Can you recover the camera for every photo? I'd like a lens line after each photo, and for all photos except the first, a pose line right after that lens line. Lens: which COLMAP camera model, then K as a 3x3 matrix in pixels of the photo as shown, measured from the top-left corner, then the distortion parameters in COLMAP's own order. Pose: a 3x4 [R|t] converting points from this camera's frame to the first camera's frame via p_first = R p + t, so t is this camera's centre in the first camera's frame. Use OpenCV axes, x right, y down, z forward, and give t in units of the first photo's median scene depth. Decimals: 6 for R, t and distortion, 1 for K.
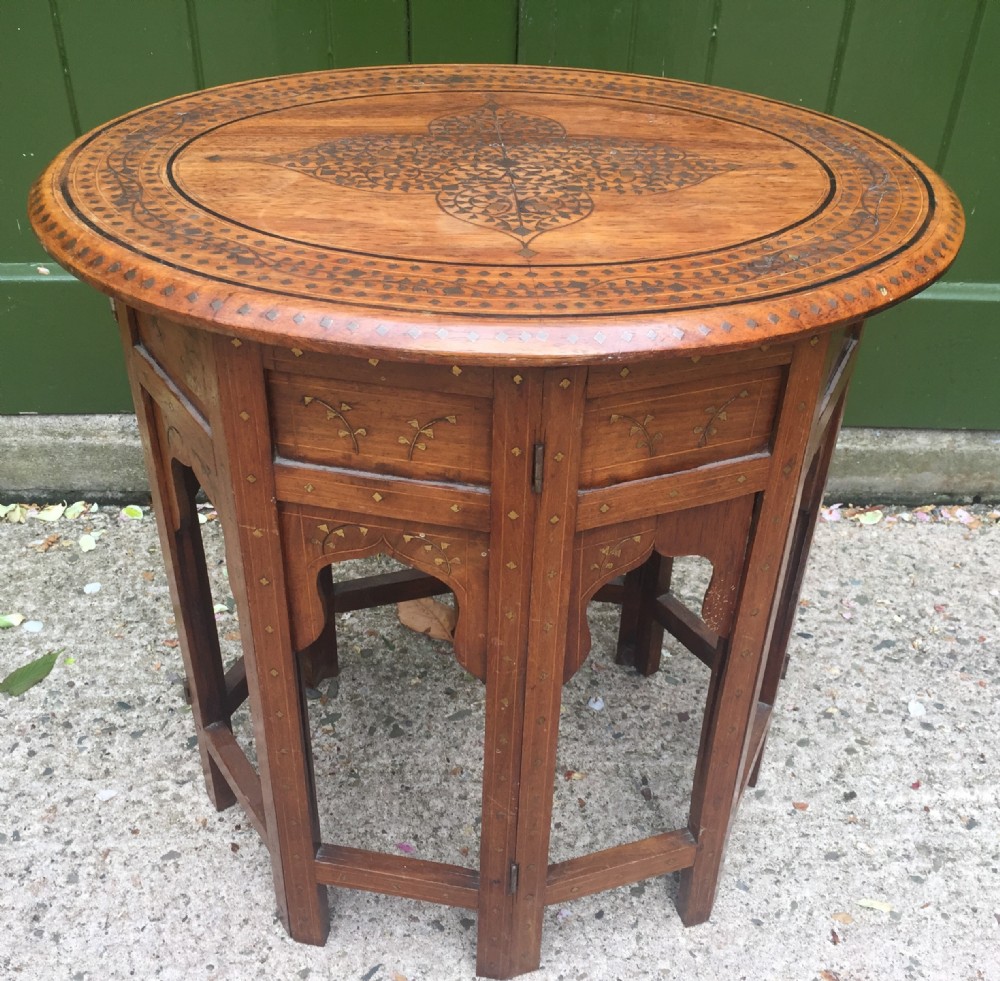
lens RADIAL K [[1117.2, 0, 500.3], [0, 1117.2, 486.4], [0, 0, 1]] dist [0.016715, 0.000000]
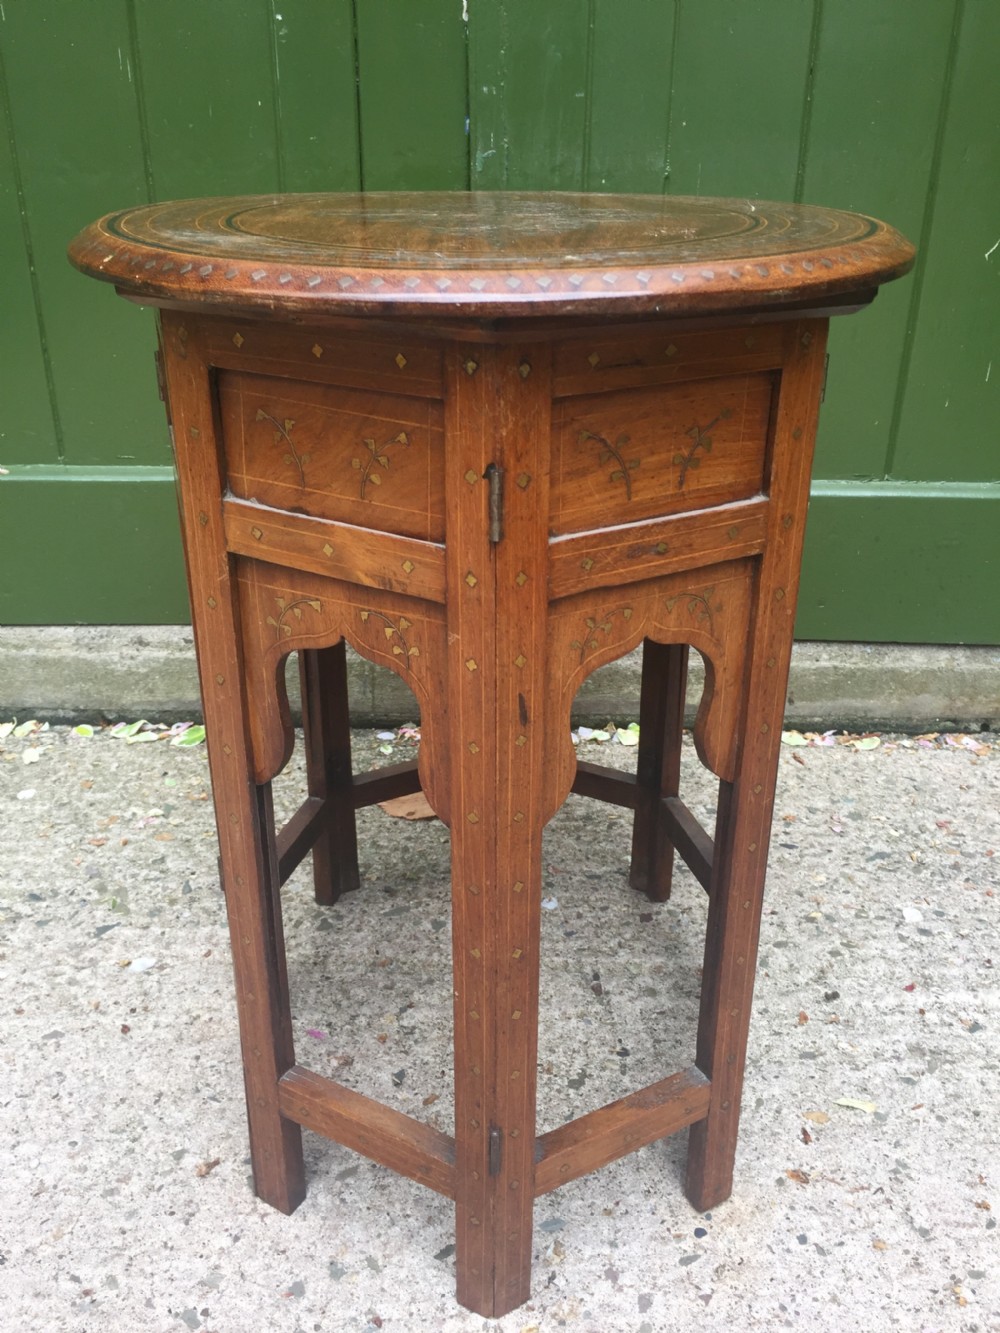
lens RADIAL K [[1134.0, 0, 484.0], [0, 1134.0, 653.7], [0, 0, 1]] dist [0.055756, -0.093872]
pose [[0.998328, 0.000507, -0.057796, 0.091544], [-0.011878, 0.980416, -0.196581, 0.188442], [0.056564, 0.196939, 0.978783, 0.063848]]
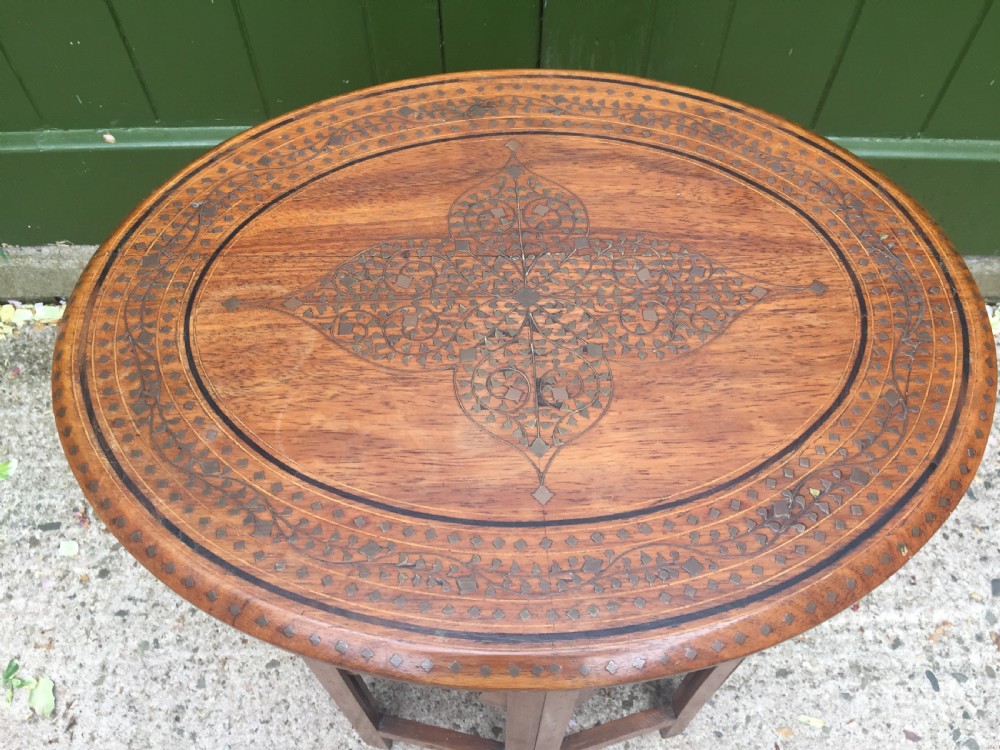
lens RADIAL K [[850.7, 0, 488.7], [0, 850.7, 362.0], [0, 0, 1]] dist [0.055756, -0.093872]
pose [[0.998665, 0.009714, -0.050727, 0.007239], [0.009326, 0.932096, 0.362090, -0.333350], [0.050800, -0.362080, 0.930762, 0.185178]]
